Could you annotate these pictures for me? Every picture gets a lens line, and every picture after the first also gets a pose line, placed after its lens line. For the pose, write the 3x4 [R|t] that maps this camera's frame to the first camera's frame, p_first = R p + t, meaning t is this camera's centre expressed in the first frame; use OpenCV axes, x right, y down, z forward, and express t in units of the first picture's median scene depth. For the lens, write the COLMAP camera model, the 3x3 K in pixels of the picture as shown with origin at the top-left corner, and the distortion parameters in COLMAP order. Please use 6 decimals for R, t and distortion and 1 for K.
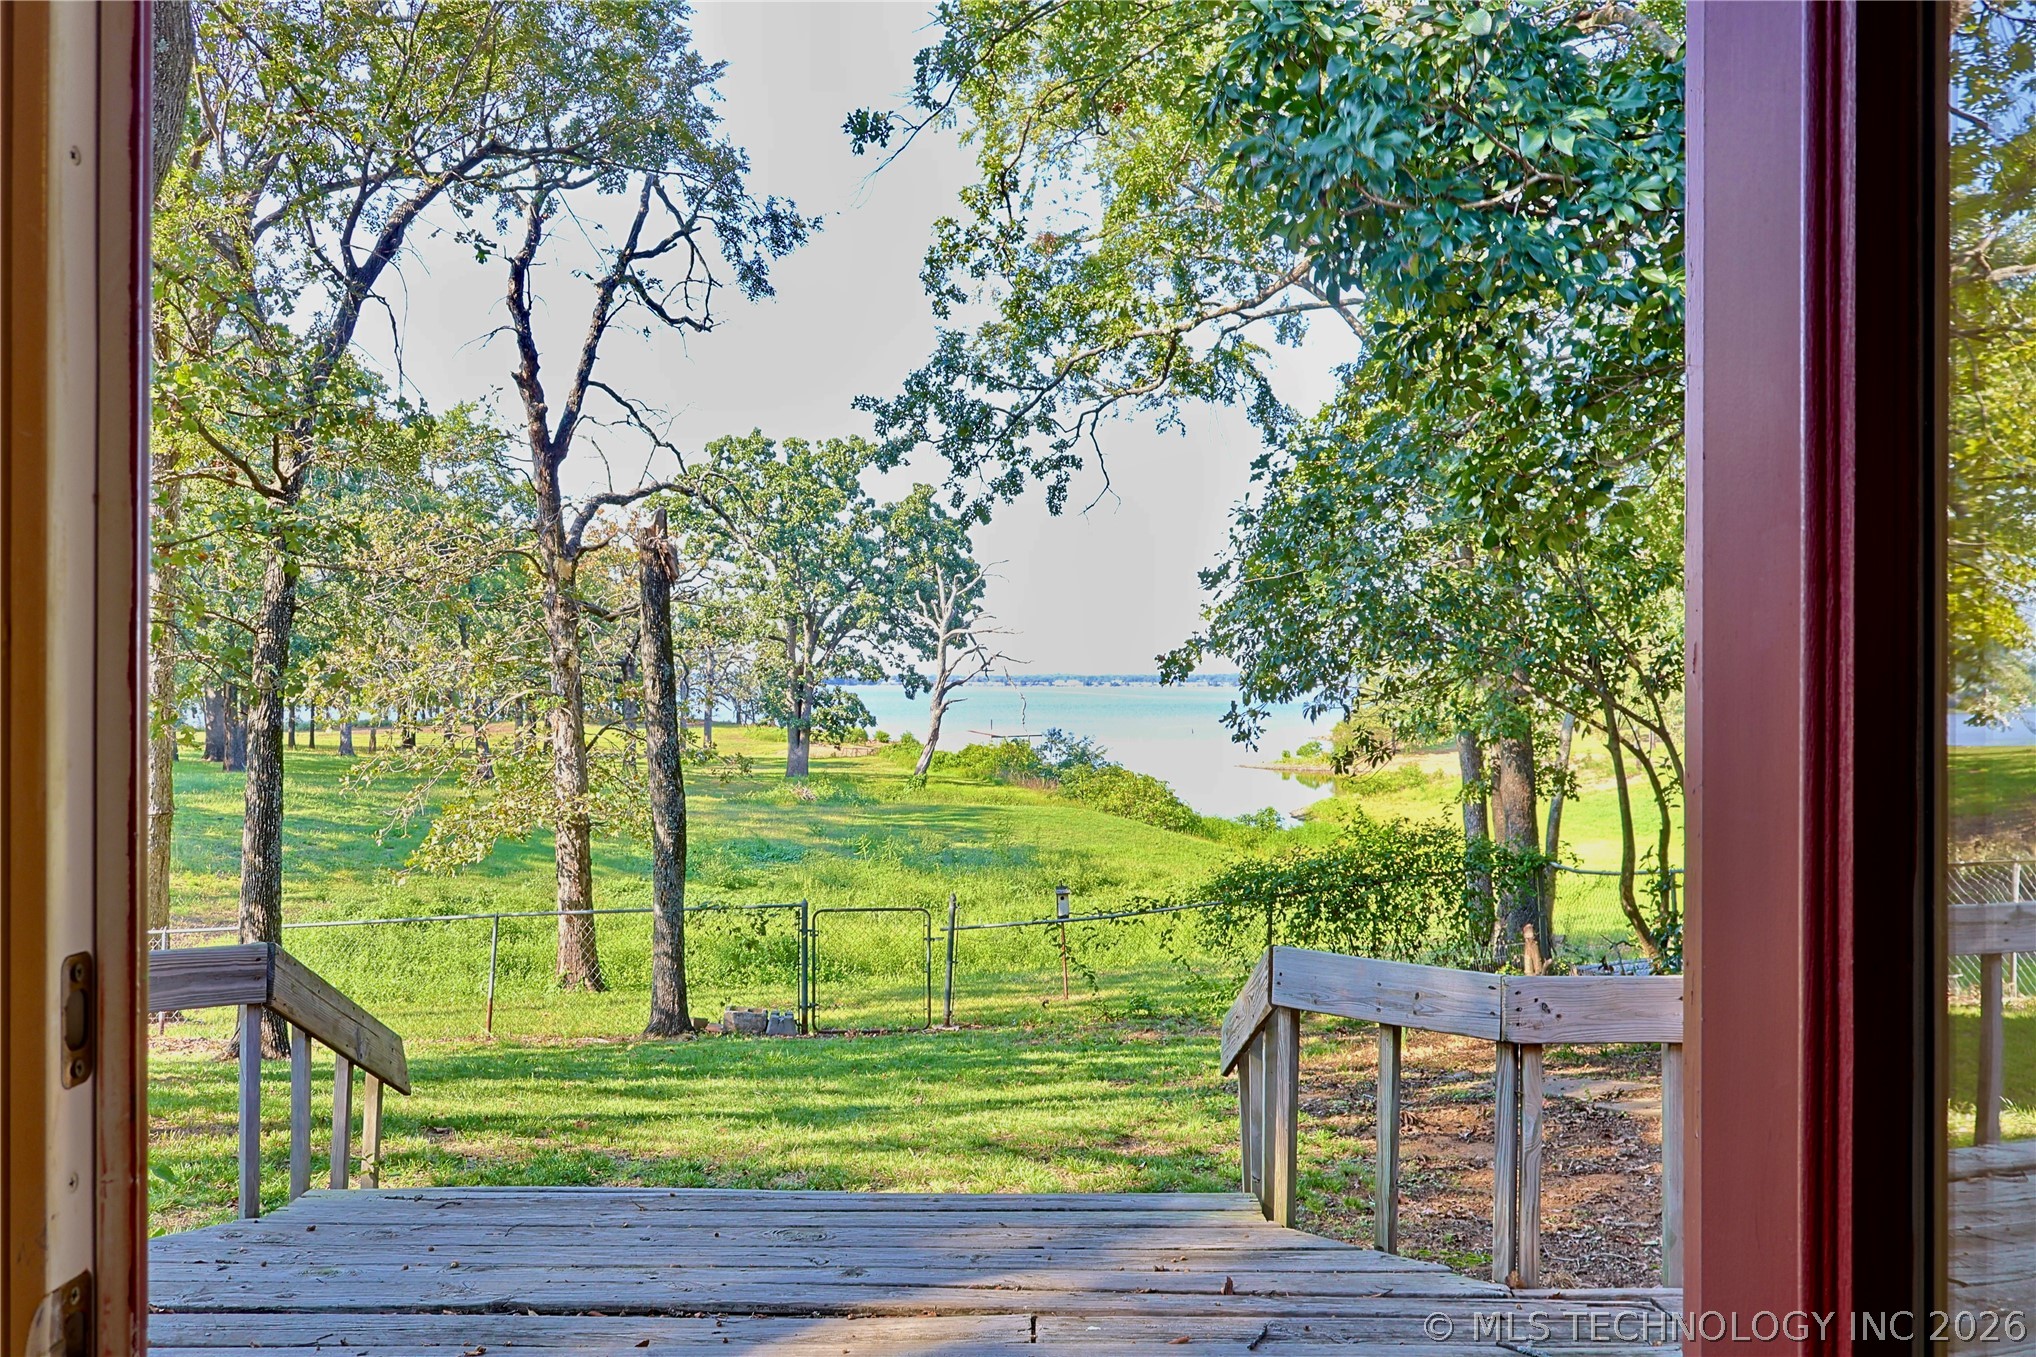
lens RADIAL K [[1797.3, 0, 1018.0], [0, 1797.3, 678.5], [0, 0, 1]] dist [-0.008927, 0.007170]
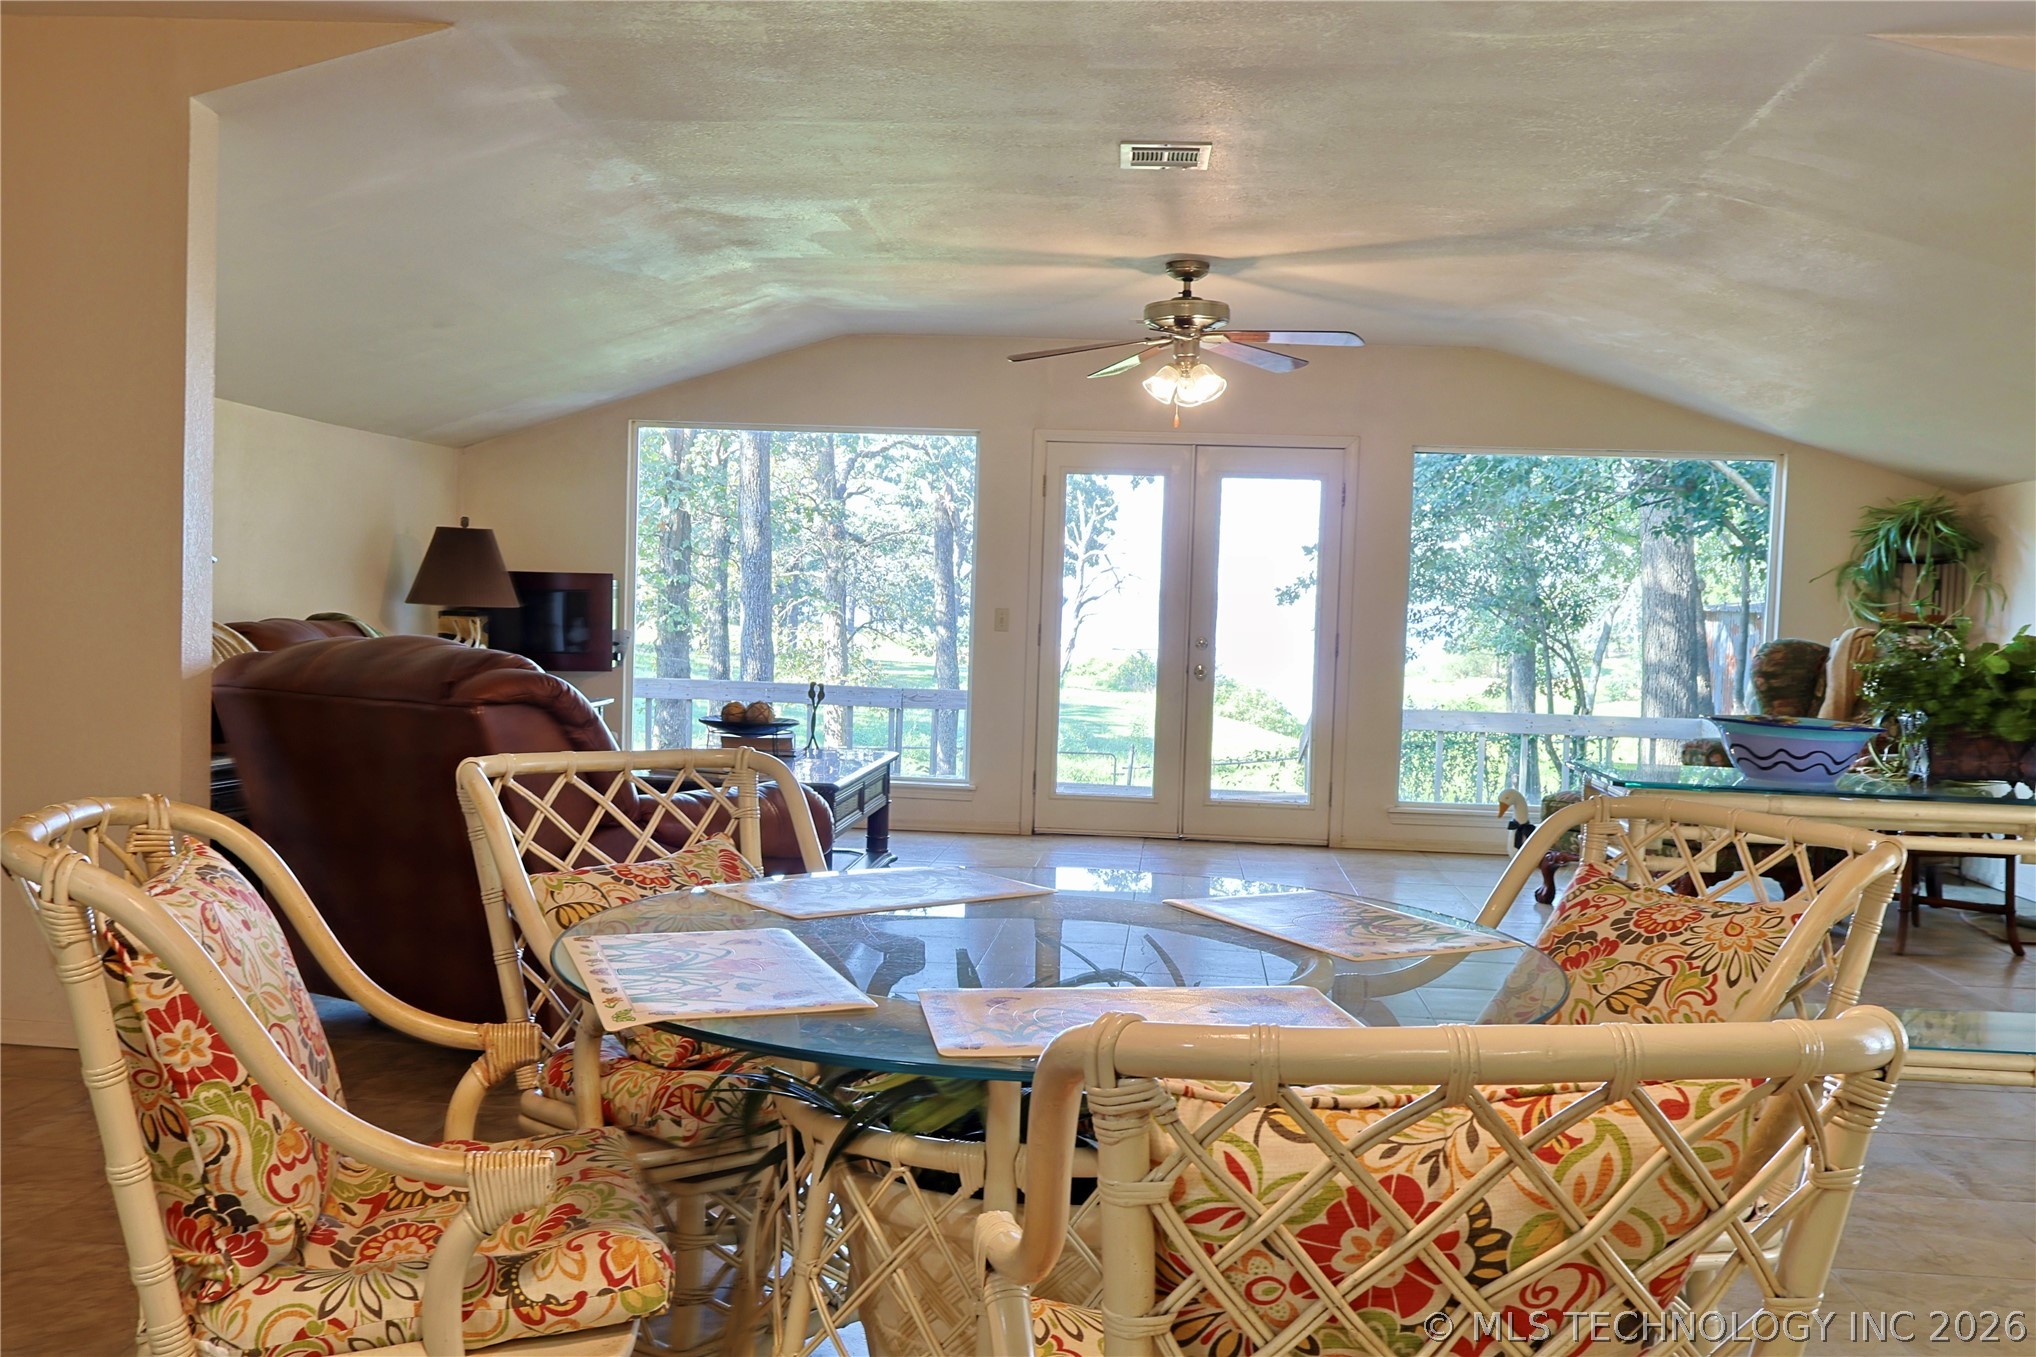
lens RADIAL K [[1781.8, 0, 1013.9], [0, 1781.8, 680.5], [0, 0, 1]] dist [-0.010102, 0.007942]
pose [[0.997290, 0.036658, -0.063788, -0.008971], [-0.033422, 0.998135, 0.051087, -0.001406], [0.065542, -0.048817, 0.996655, -0.102838]]
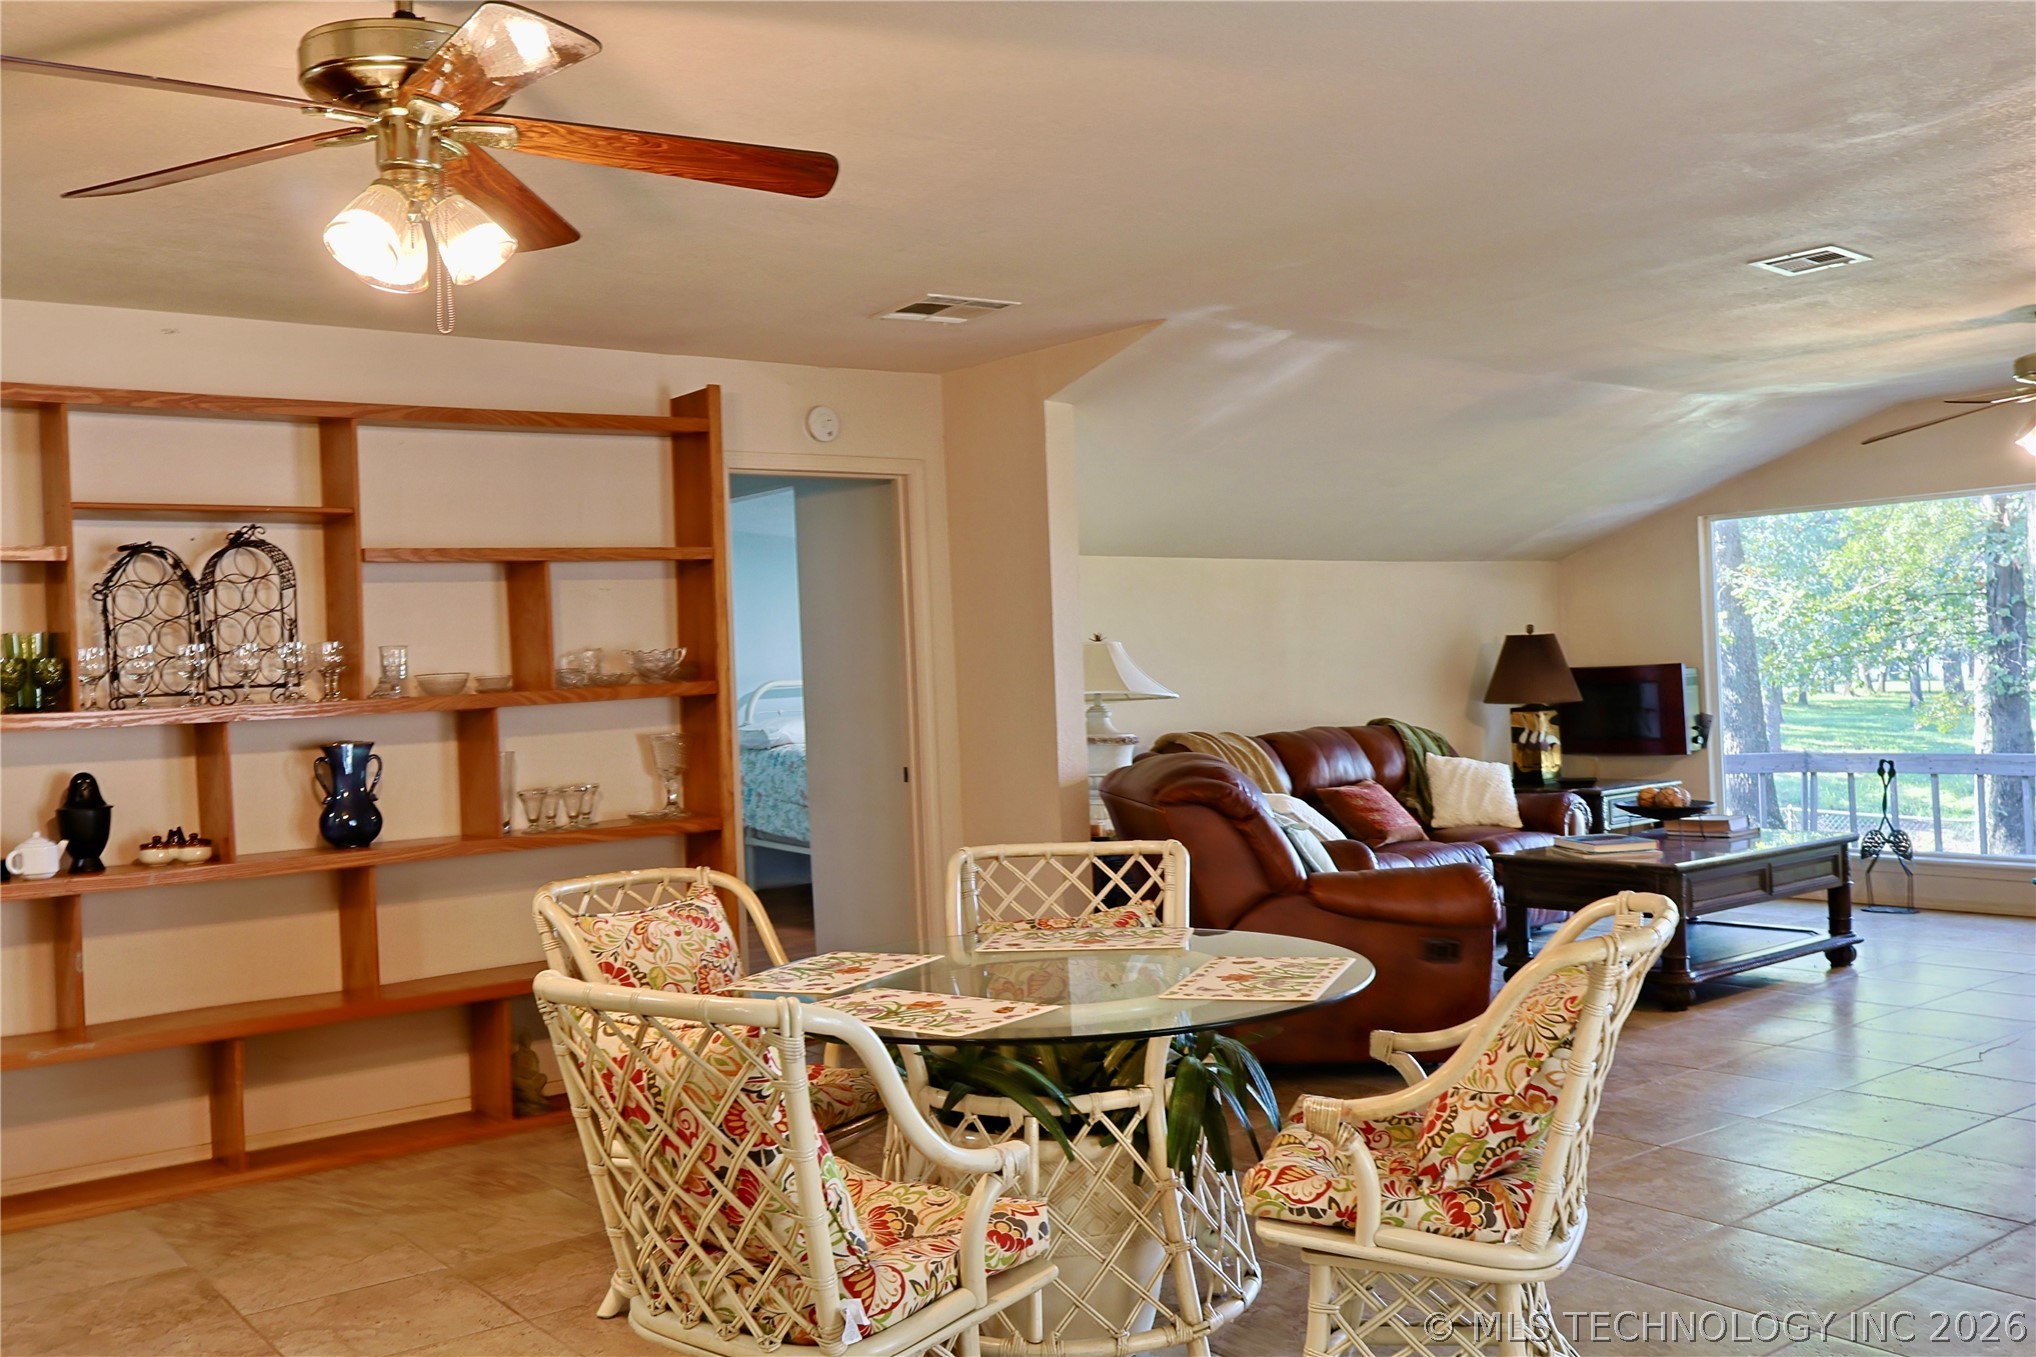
lens RADIAL K [[1780.7, 0, 1007.8], [0, 1780.7, 673.2], [0, 0, 1]] dist [-0.010829, 0.000781]
pose [[0.627064, -0.026392, -0.778520, 0.023604], [0.046300, 0.998922, 0.003429, -0.003395], [0.777590, -0.038196, 0.627610, -0.103136]]
